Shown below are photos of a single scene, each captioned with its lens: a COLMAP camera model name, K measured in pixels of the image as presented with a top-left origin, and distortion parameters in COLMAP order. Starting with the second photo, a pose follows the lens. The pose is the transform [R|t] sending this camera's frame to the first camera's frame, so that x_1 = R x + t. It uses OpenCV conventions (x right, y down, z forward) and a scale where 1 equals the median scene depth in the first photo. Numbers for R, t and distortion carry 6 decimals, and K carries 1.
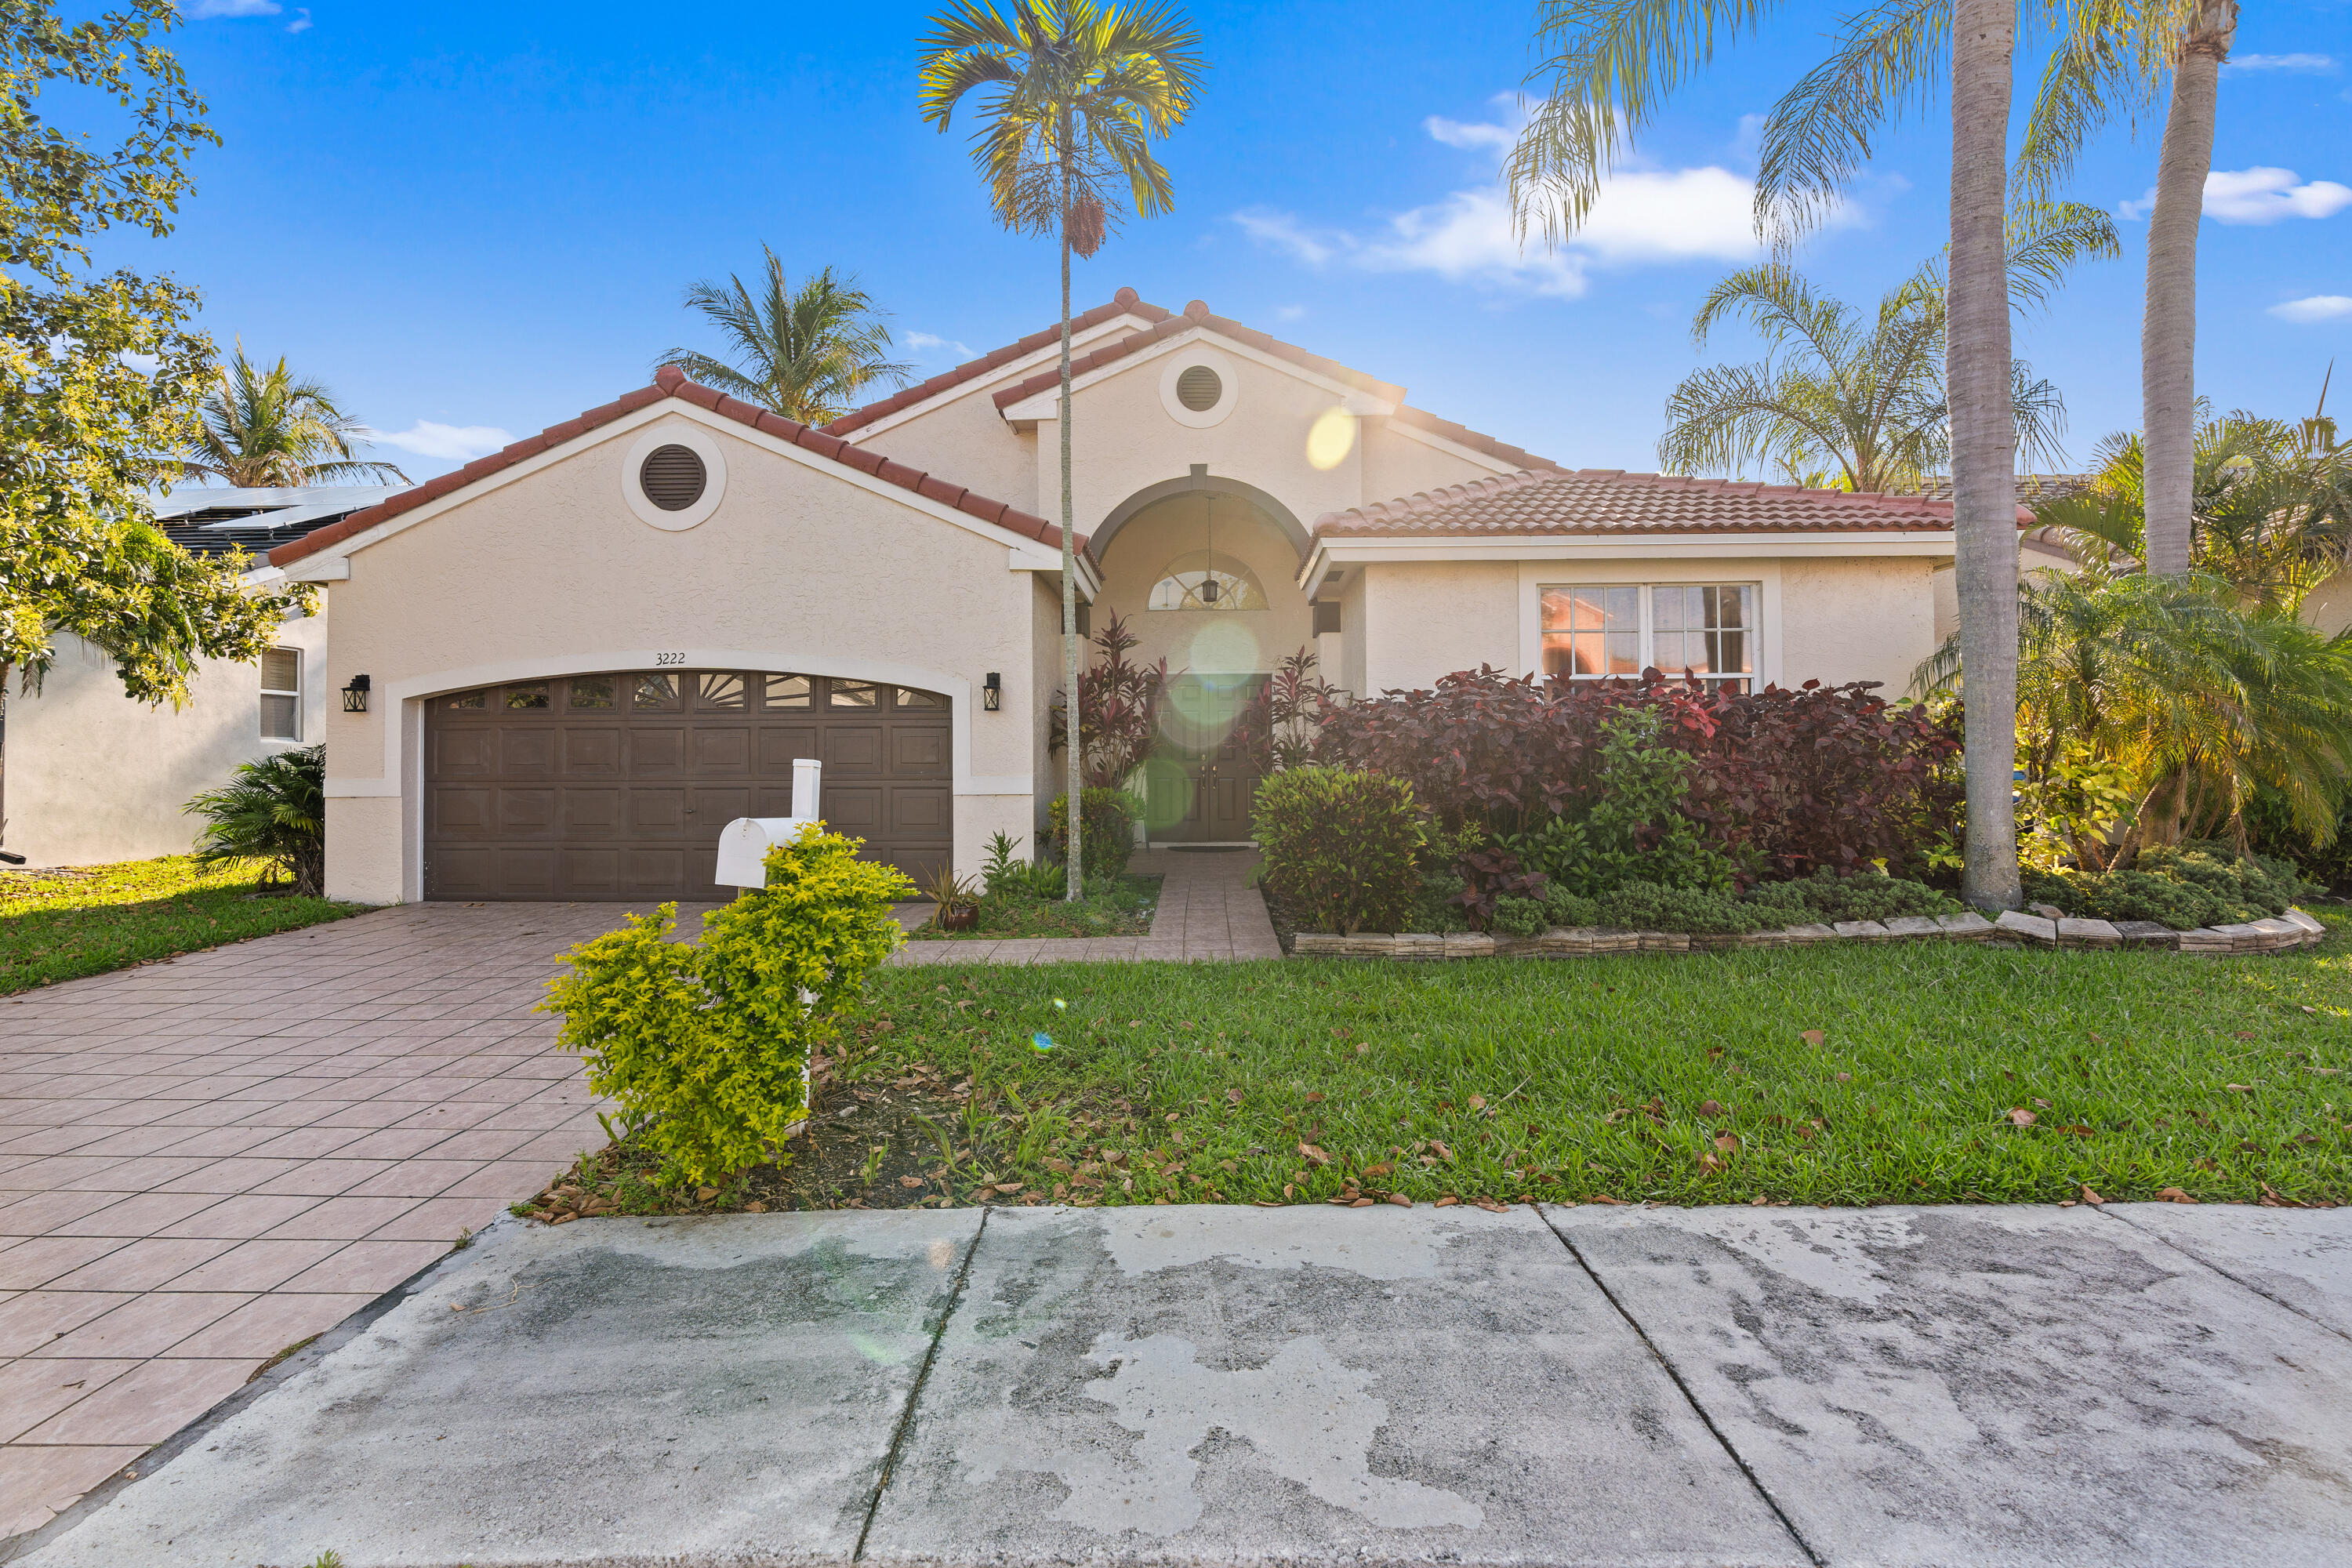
lens RADIAL K [[1084.7, 0, 1180.7], [0, 1084.7, 753.4], [0, 0, 1]] dist [-0.002454, -0.000044]
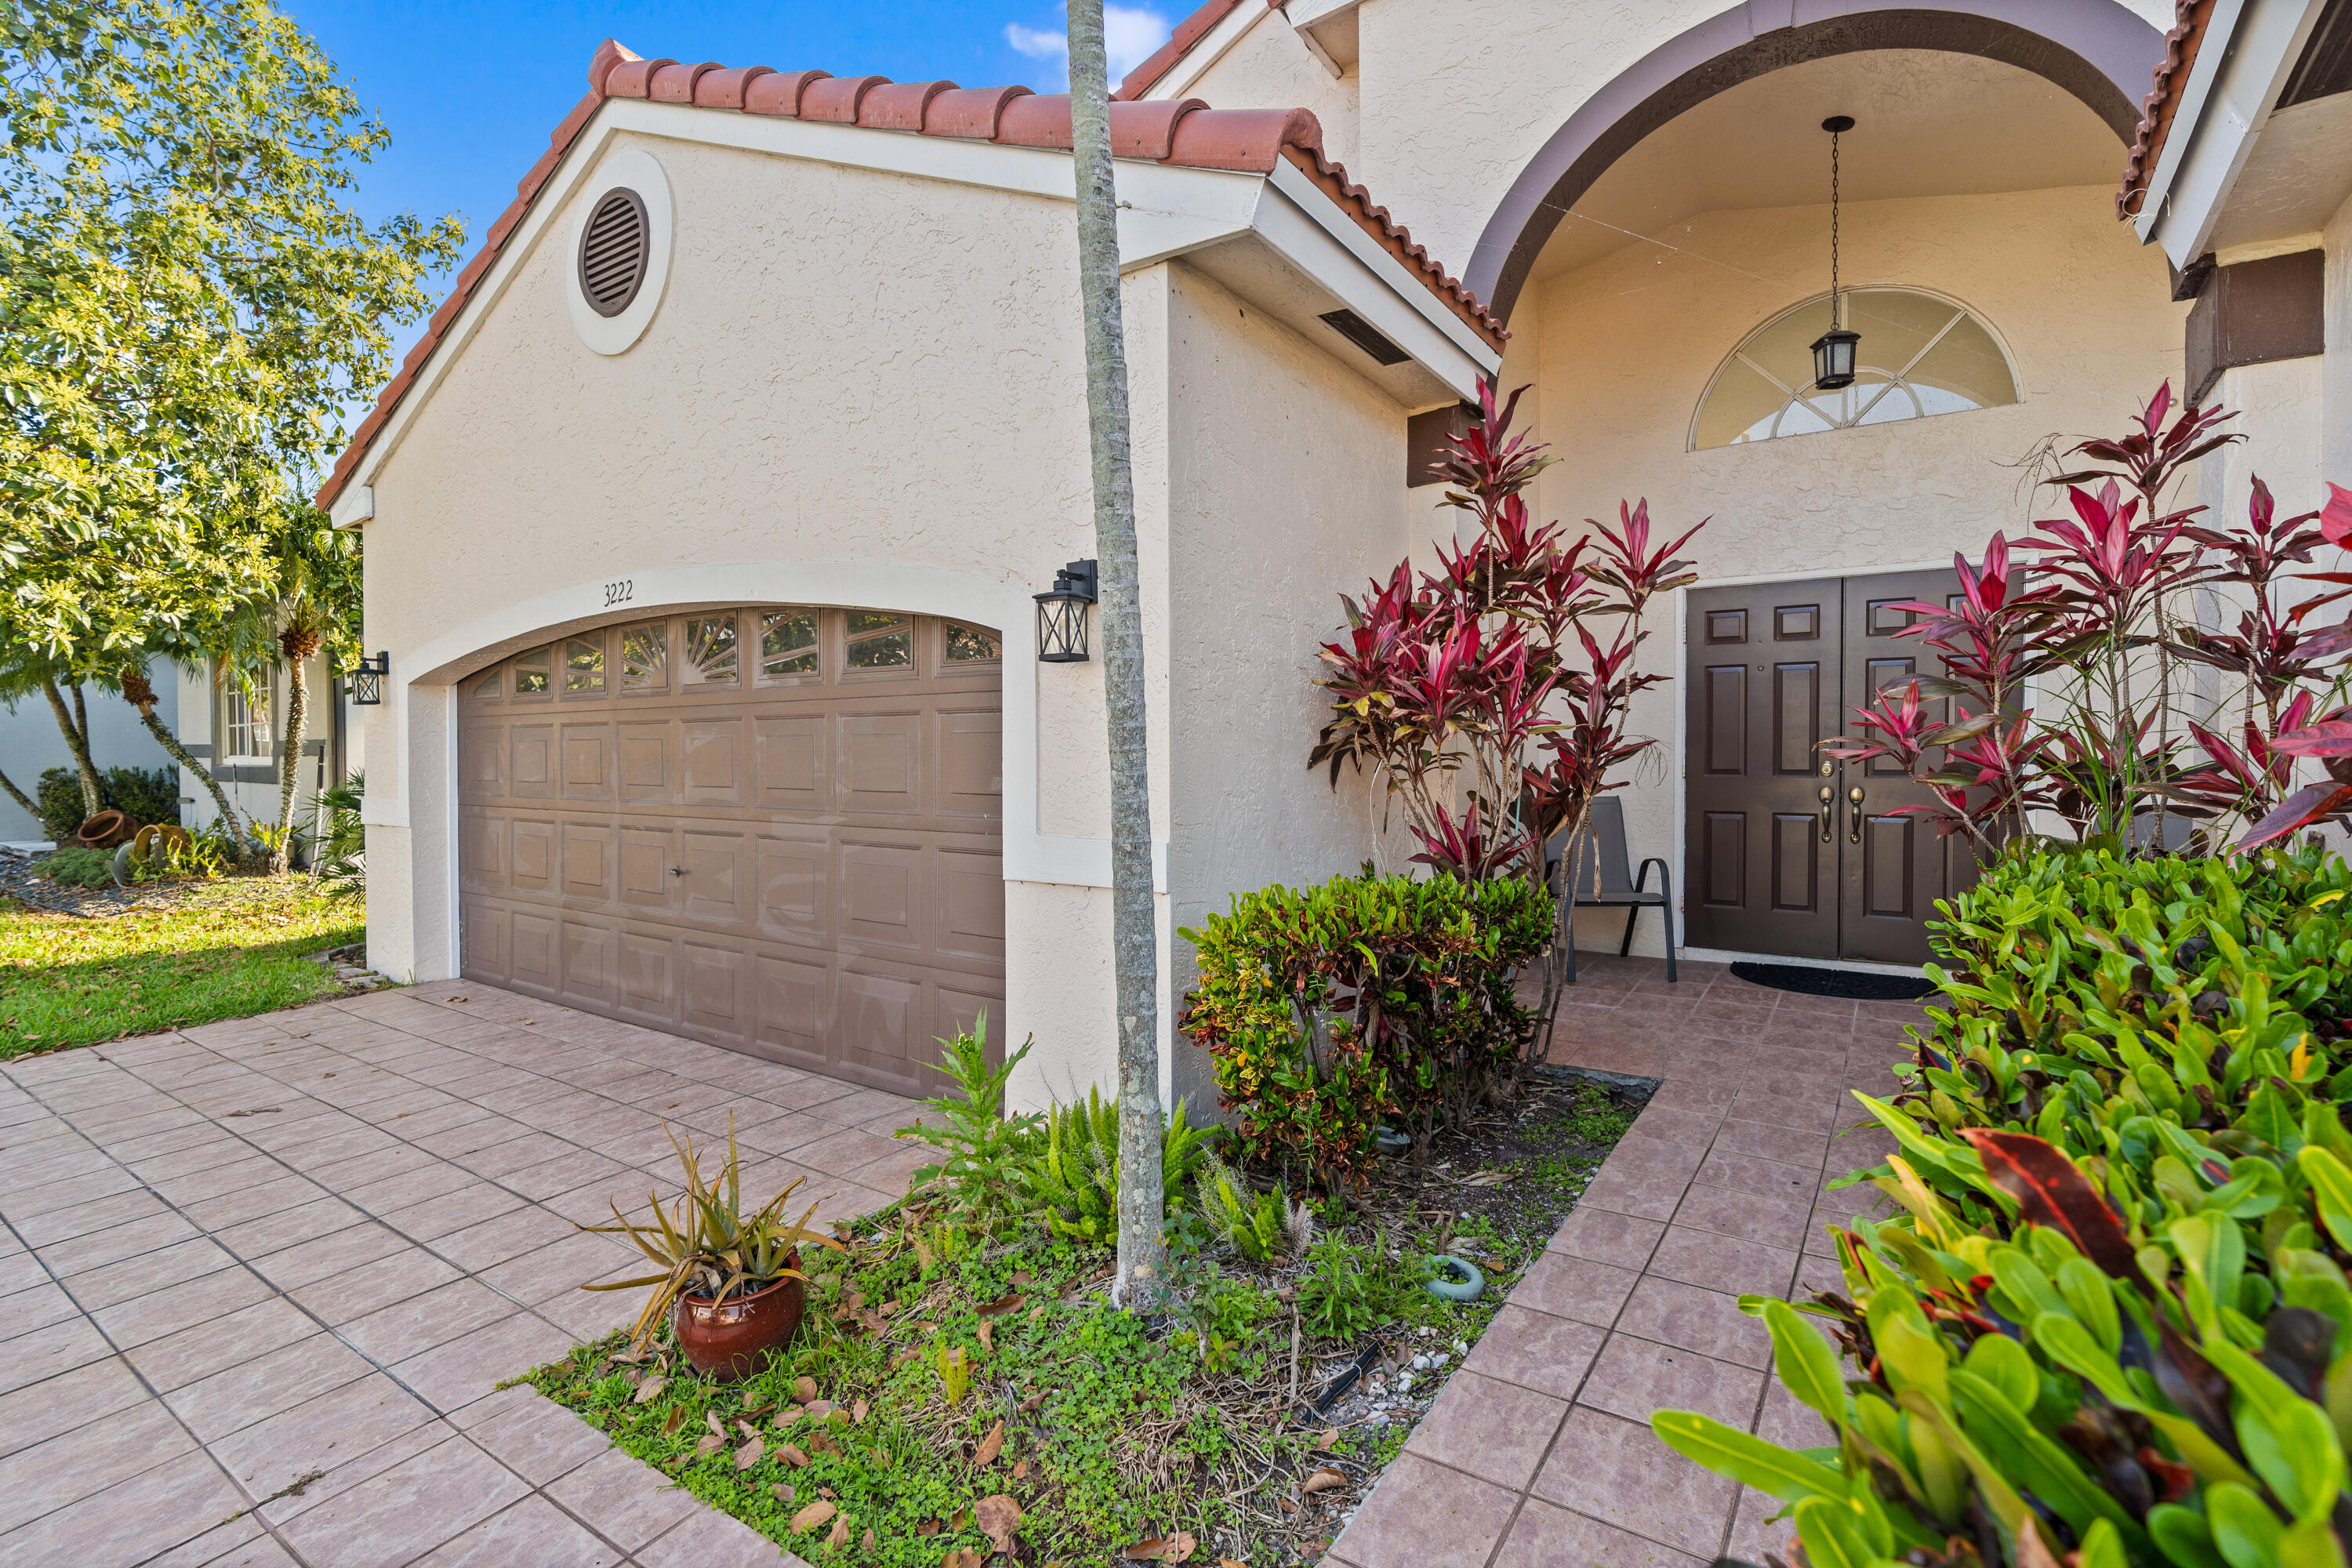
lens RADIAL K [[1092.5, 0, 1164.2], [0, 1092.5, 752.7], [0, 0, 1]] dist [-0.003016, -0.000081]
pose [[0.832735, 0.001118, -0.553670, 0.060922], [0.006705, 0.999904, 0.012103, -0.012787], [0.553631, -0.013791, 0.832648, 0.696781]]
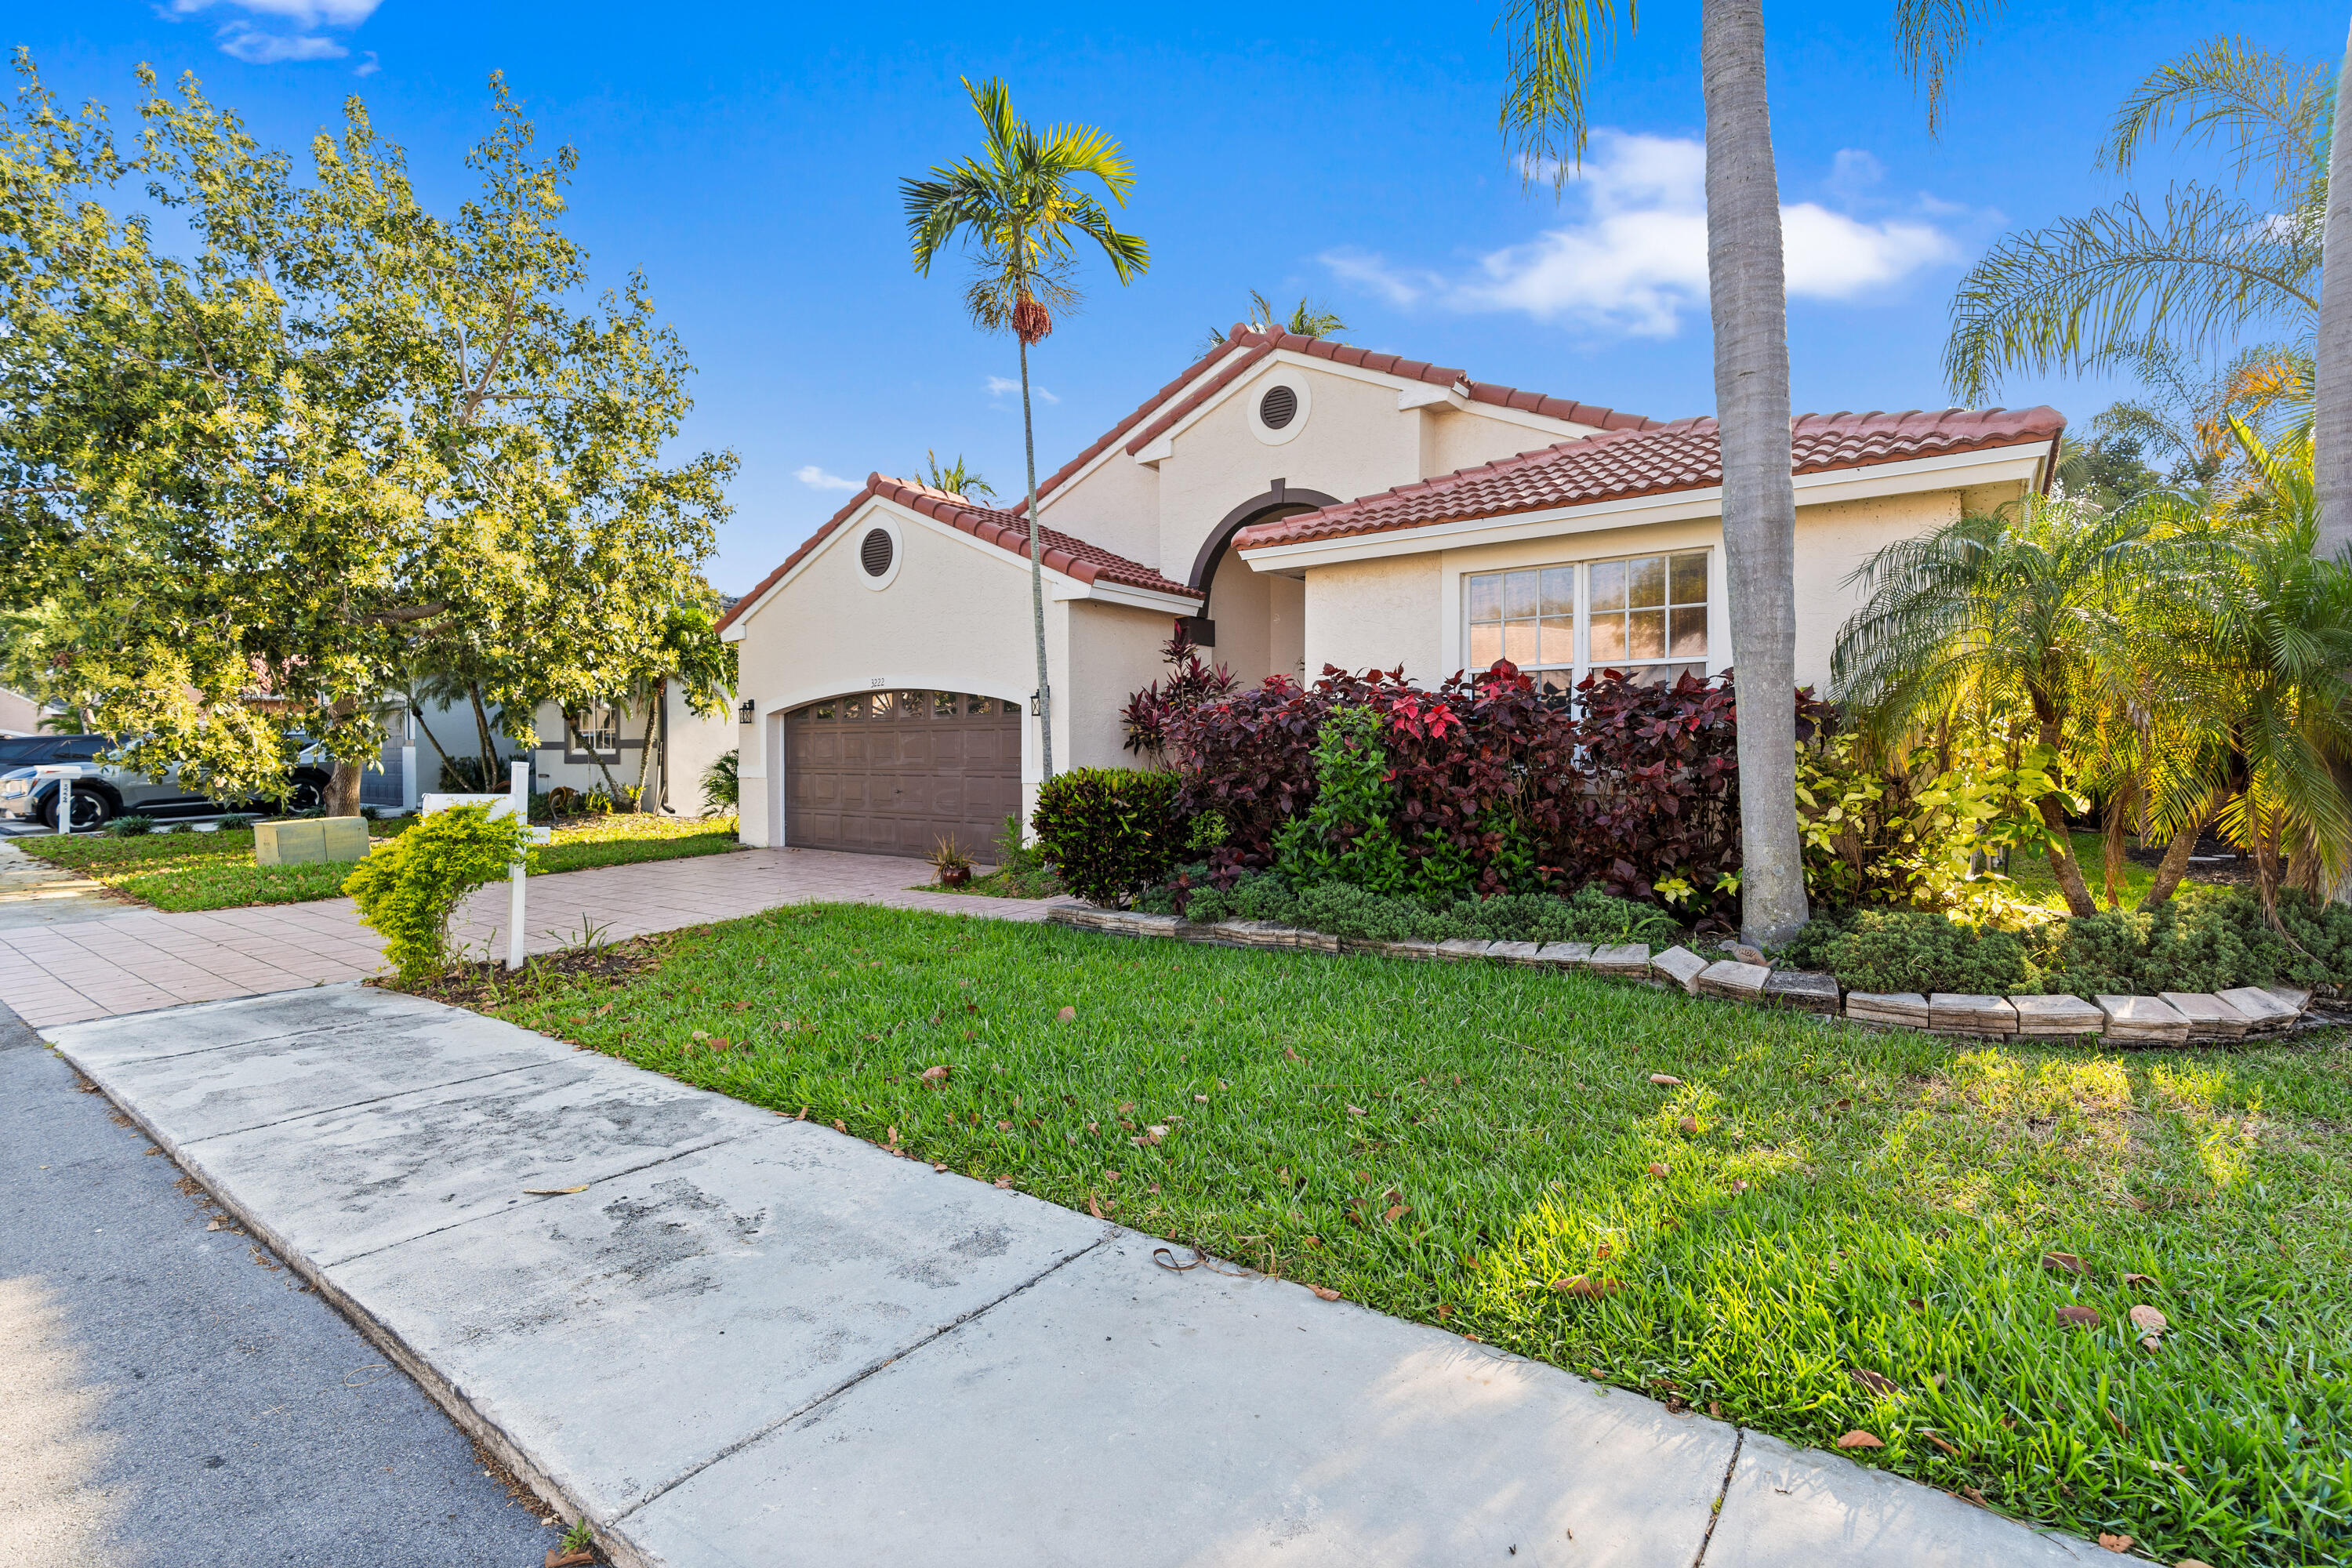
lens RADIAL K [[1086.2, 0, 1188.9], [0, 1086.2, 768.8], [0, 0, 1]] dist [-0.003840, -0.000137]
pose [[0.818297, 0.010216, -0.574705, 0.672453], [0.004883, 0.999682, 0.024723, -0.008926], [0.574775, -0.023037, 0.817987, 0.078555]]
